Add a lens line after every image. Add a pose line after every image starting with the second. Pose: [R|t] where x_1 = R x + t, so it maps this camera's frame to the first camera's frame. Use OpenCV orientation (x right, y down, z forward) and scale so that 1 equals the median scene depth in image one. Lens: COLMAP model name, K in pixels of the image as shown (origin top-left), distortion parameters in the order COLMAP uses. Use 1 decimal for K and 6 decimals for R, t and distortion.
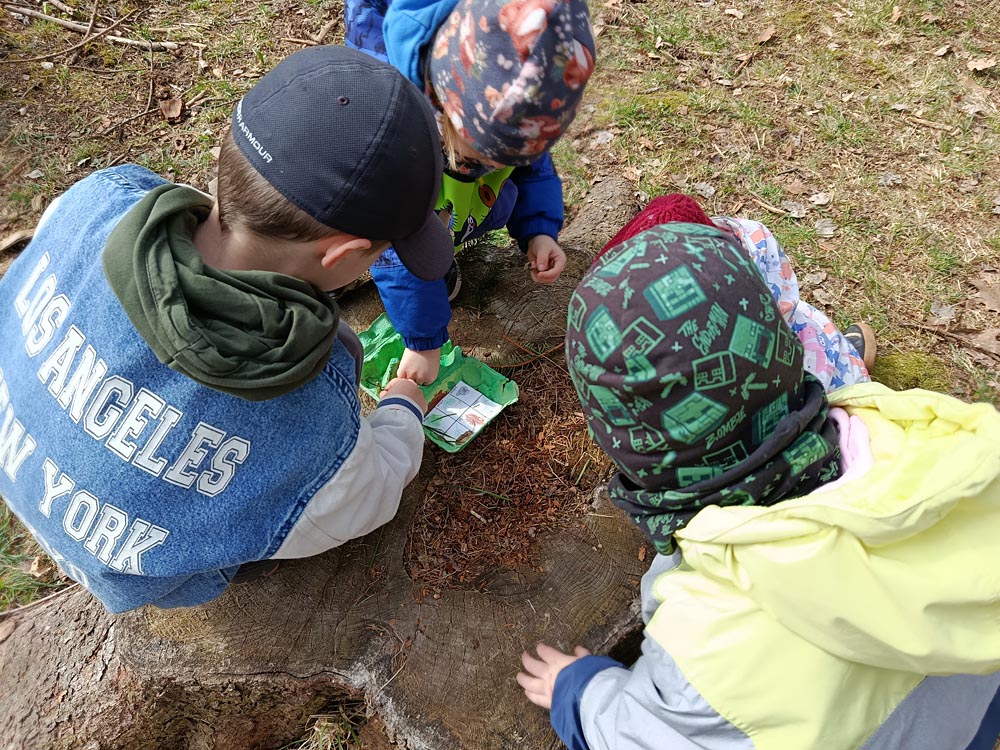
lens RADIAL K [[725.2, 0, 500.0], [0, 725.2, 375.0], [0, 0, 1]] dist [0.002349, -0.034658]
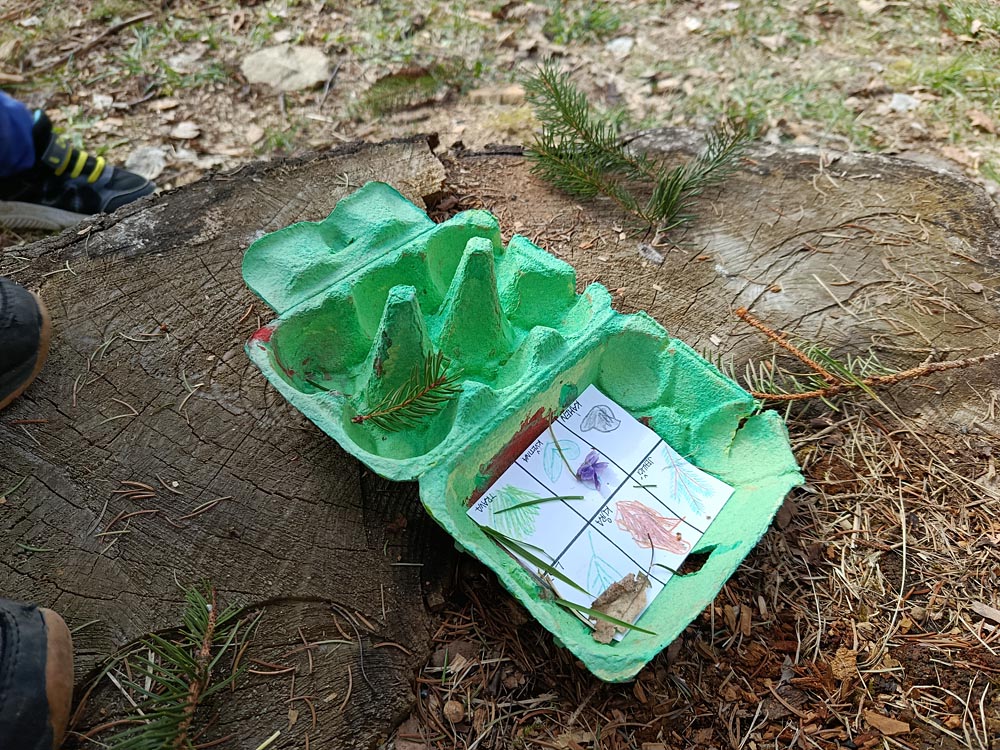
lens RADIAL K [[727.9, 0, 500.0], [0, 727.9, 375.0], [0, 0, 1]] dist [-0.019001, 0.006978]
pose [[0.963346, 0.218112, -0.156181, -0.040045], [-0.238172, 0.963301, -0.123793, 0.040465], [0.123448, 0.156454, 0.979940, 0.633554]]
